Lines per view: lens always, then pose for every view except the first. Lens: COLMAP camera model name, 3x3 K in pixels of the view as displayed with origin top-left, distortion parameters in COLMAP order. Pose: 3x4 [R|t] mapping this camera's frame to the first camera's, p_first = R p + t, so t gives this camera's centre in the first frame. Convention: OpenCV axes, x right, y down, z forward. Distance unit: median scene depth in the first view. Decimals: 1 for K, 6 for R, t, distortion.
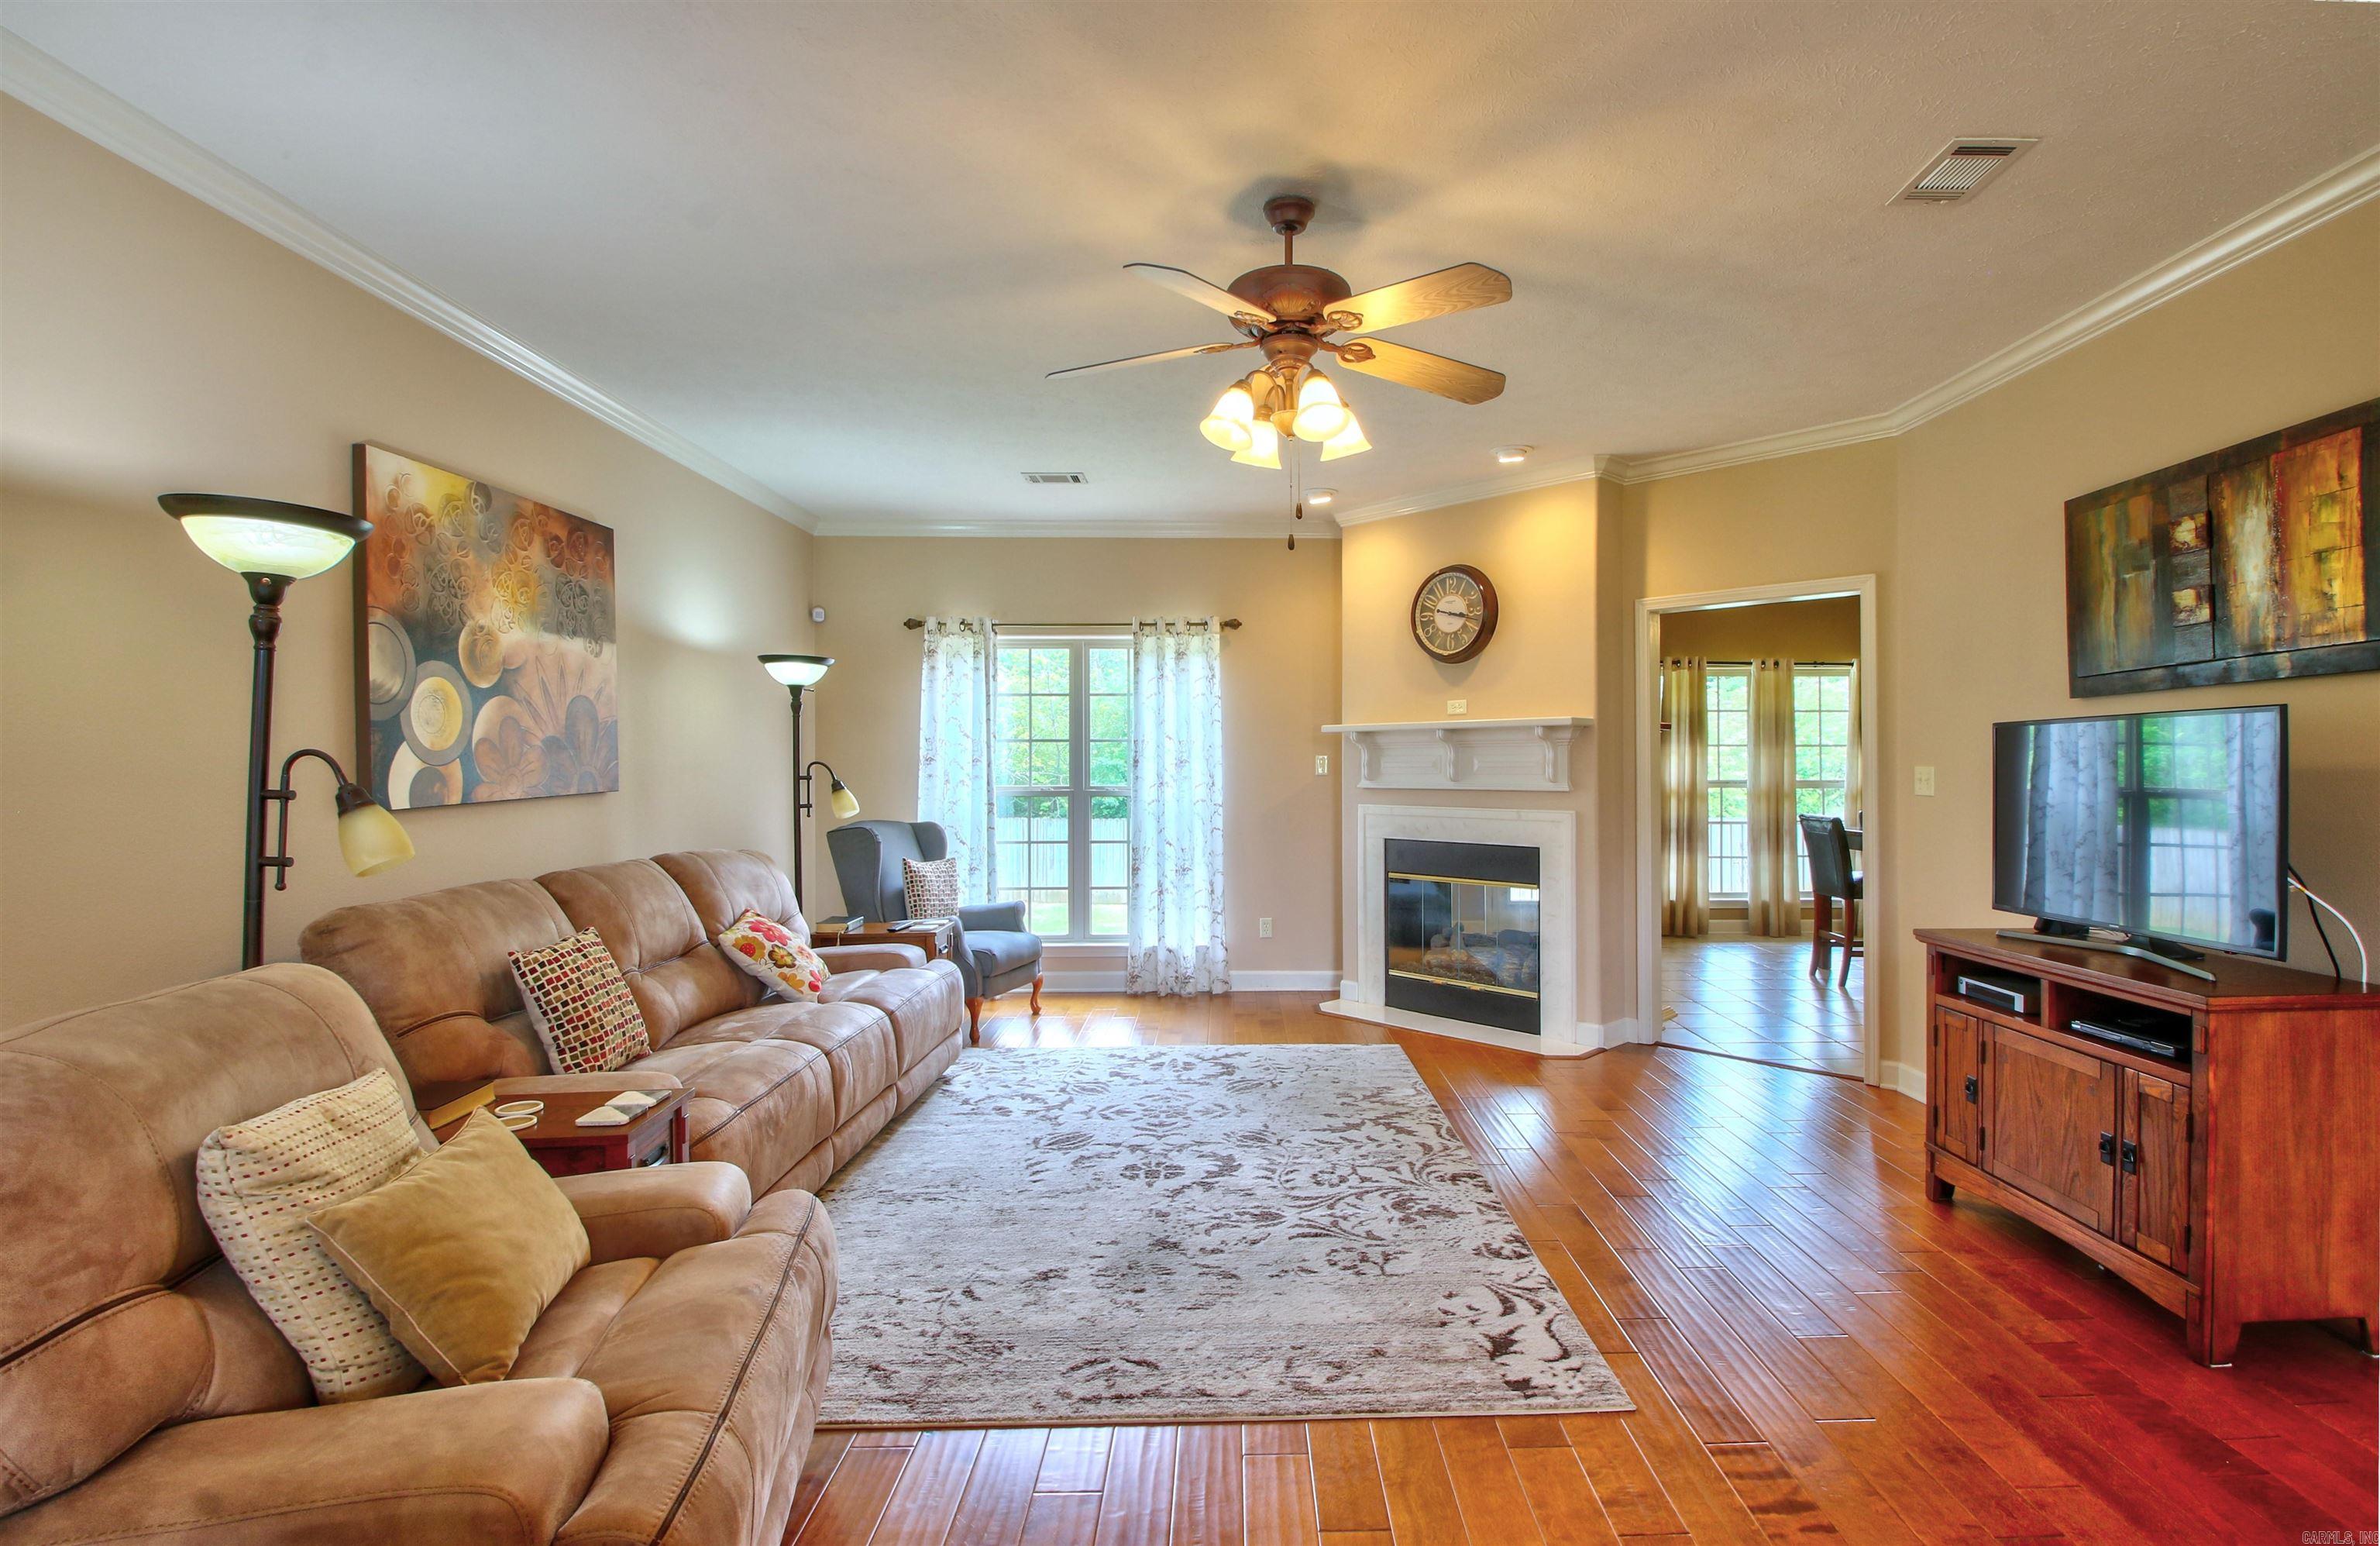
lens RADIAL K [[1122.6, 0, 1264.8], [0, 1122.6, 766.8], [0, 0, 1]] dist [0.030902, -0.041730]
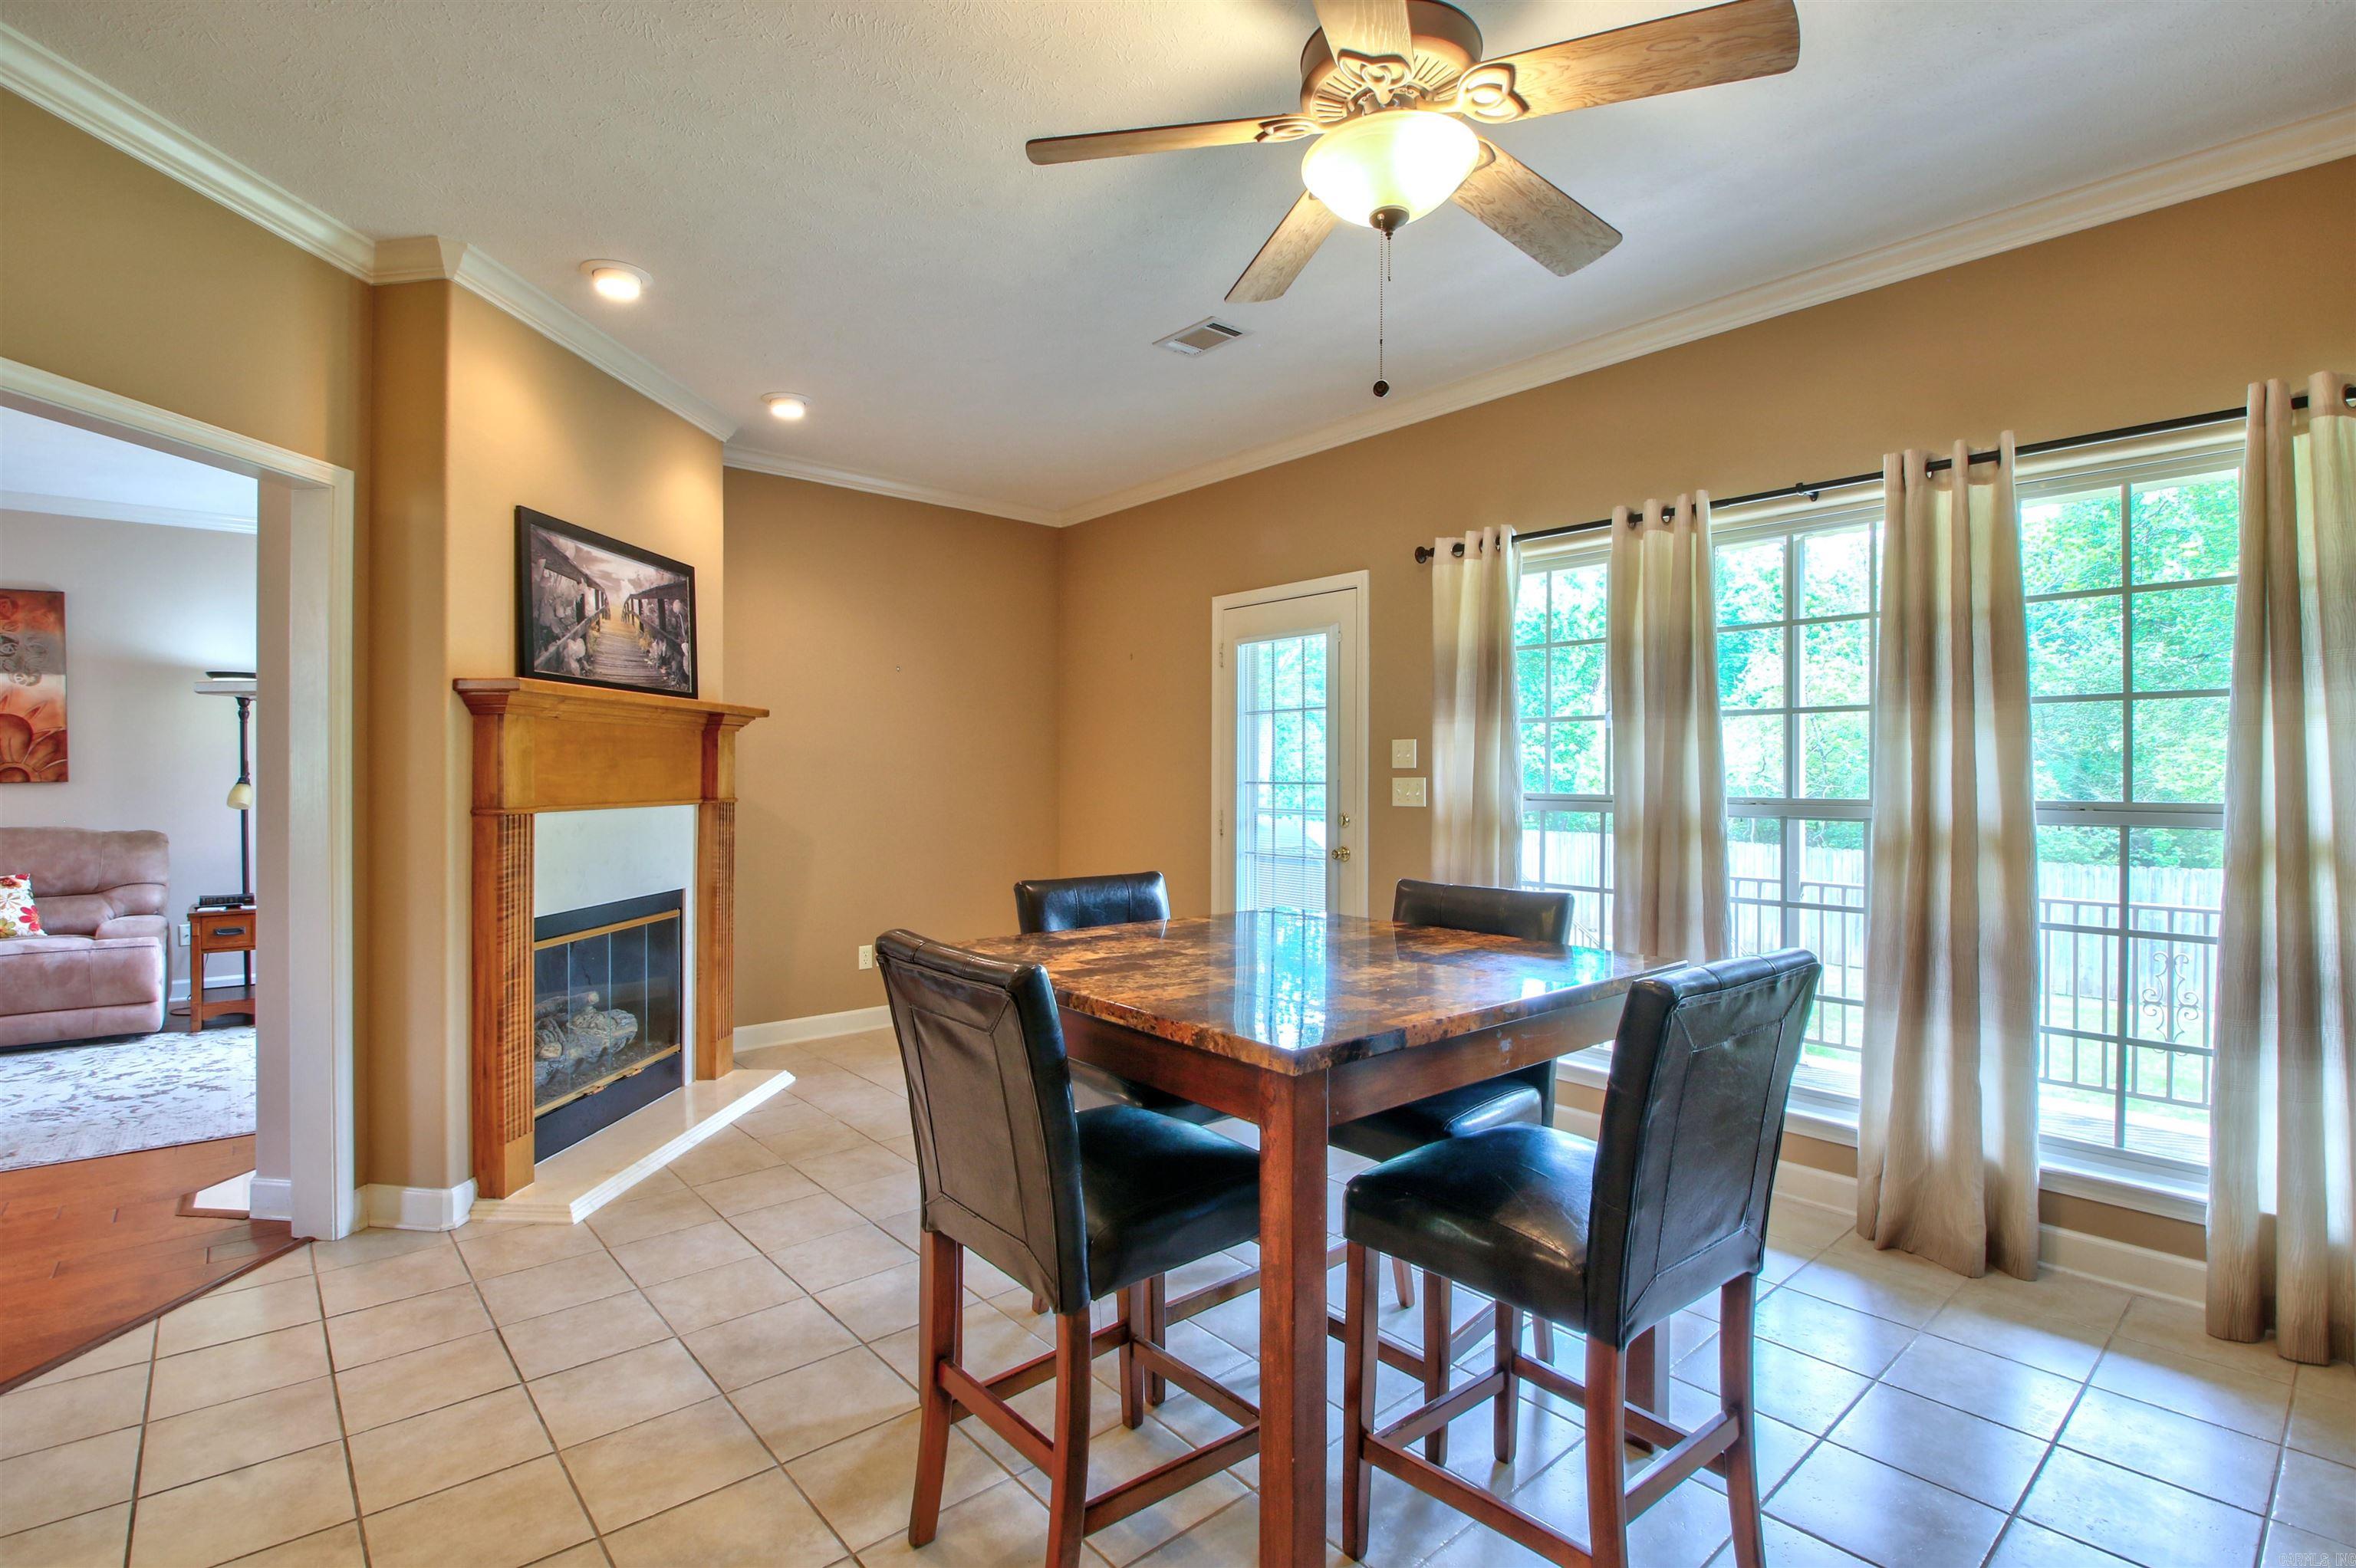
lens RADIAL K [[1088.5, 0, 1178.9], [0, 1088.5, 777.4], [0, 0, 1]] dist [0.010520, -0.000399]
pose [[0.615678, 0.000945, -0.787997, 1.318051], [-0.003657, 0.999992, -0.001658, 0.014164], [0.787989, 0.003903, 0.615677, 1.257893]]
